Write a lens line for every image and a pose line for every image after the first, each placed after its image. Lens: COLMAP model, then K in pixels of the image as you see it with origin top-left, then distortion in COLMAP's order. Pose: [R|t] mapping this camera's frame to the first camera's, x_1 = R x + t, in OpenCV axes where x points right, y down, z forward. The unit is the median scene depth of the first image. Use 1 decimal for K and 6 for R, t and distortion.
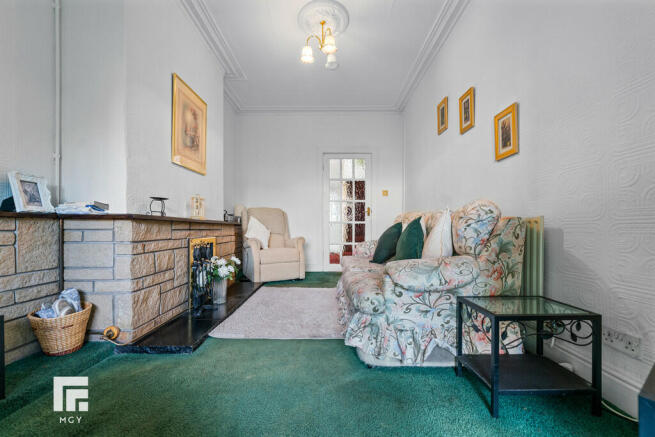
lens RADIAL K [[269.8, 0, 328.0], [0, 269.8, 225.0], [0, 0, 1]] dist [-0.001909, -0.000154]
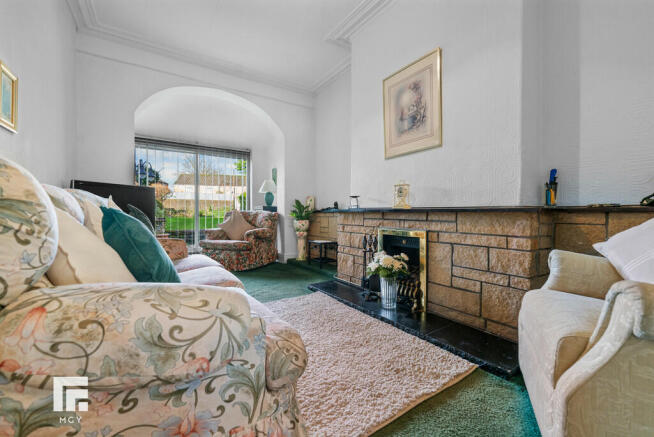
lens RADIAL K [[269.4, 0, 329.8], [0, 269.4, 213.9], [0, 0, 1]] dist [-0.001909, -0.000154]
pose [[-0.828333, -0.002459, -0.560230, 0.276403], [0.002419, 0.999965, -0.007965, 0.005845], [0.560231, -0.007952, -0.828298, 2.022833]]
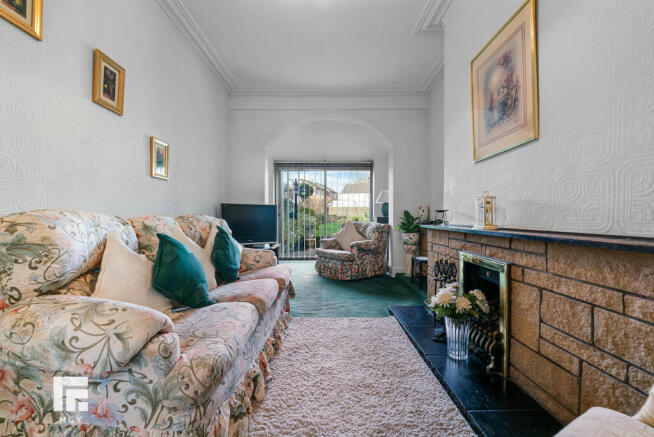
lens RADIAL K [[269.4, 0, 329.5], [0, 269.4, 218.5], [0, 0, 1]] dist [-0.001909, -0.000154]
pose [[-0.999957, -0.002965, -0.008840, -0.110482], [-0.002904, 0.999972, -0.006930, -0.050462], [0.008860, -0.006904, -0.999937, 2.097101]]
